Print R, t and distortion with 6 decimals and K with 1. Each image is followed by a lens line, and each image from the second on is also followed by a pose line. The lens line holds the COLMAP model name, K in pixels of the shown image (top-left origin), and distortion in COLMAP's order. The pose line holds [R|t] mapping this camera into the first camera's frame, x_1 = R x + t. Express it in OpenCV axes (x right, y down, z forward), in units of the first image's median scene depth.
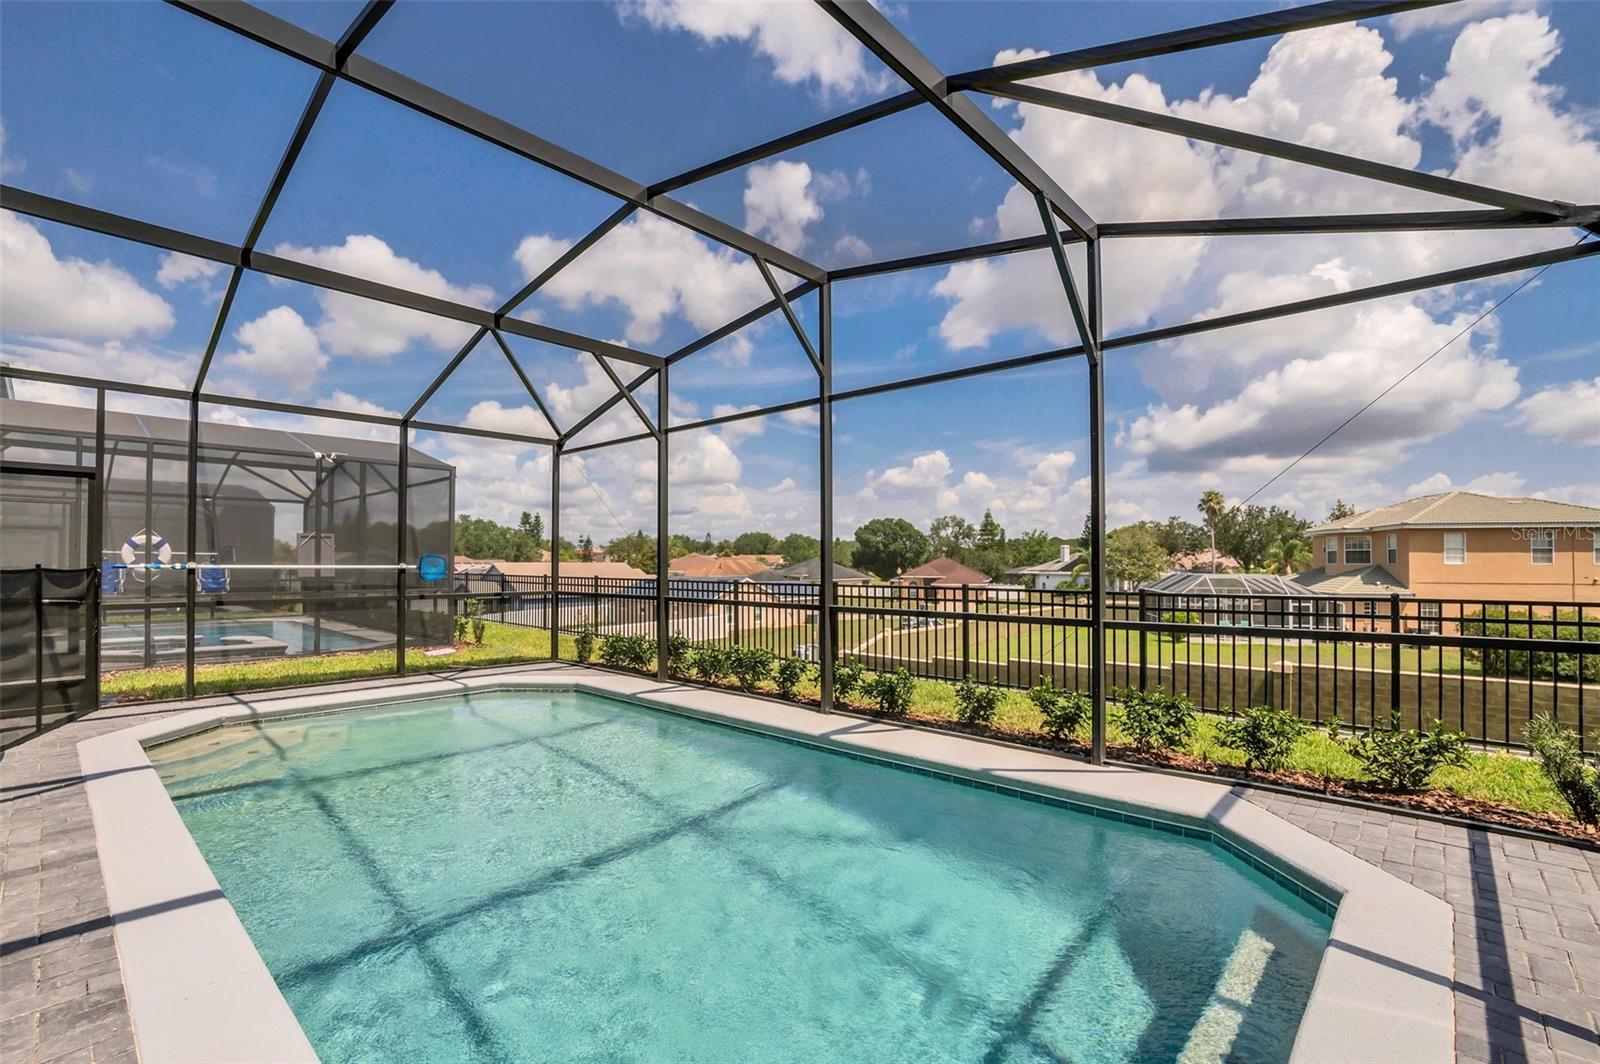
lens RADIAL K [[716.0, 0, 788.1], [0, 716.0, 547.4], [0, 0, 1]] dist [-0.029006, 0.002451]
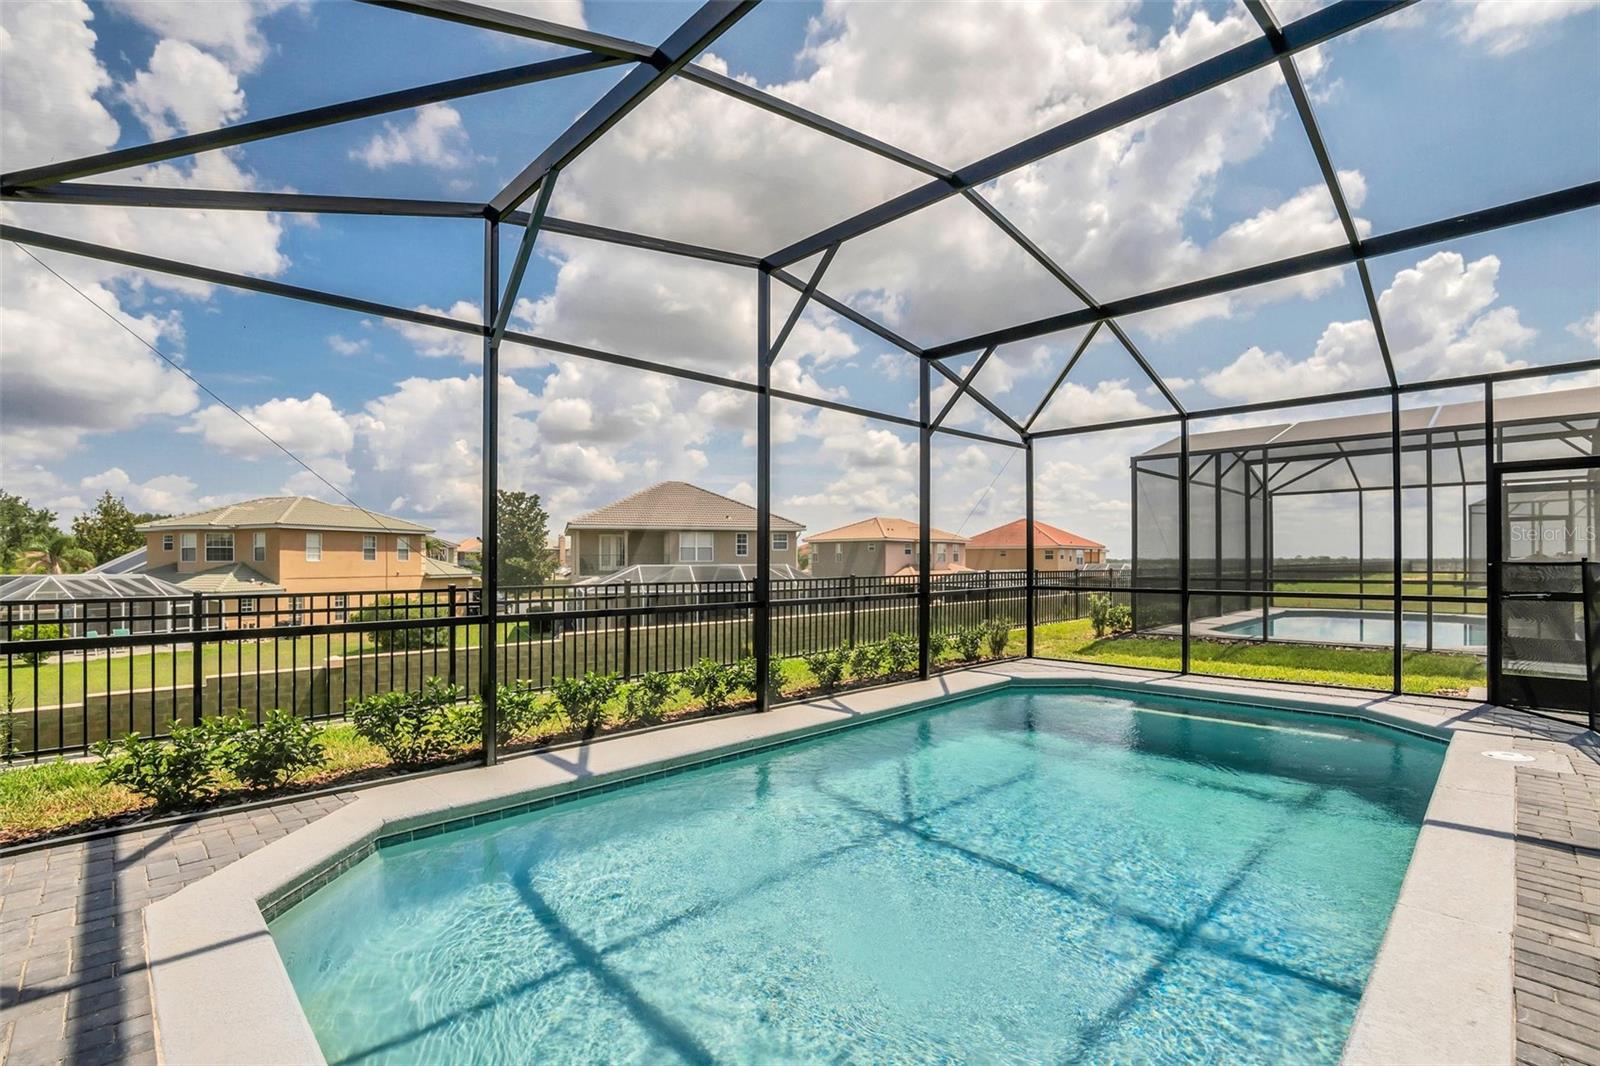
lens RADIAL K [[716.0, 0, 806.0], [0, 716.0, 544.6], [0, 0, 1]] dist [-0.029006, 0.002451]
pose [[0.039850, 0.020888, 0.998987, -0.159692], [-0.019965, 0.999599, -0.020105, 0.003721], [-0.999006, -0.019144, 0.040251, 0.156318]]
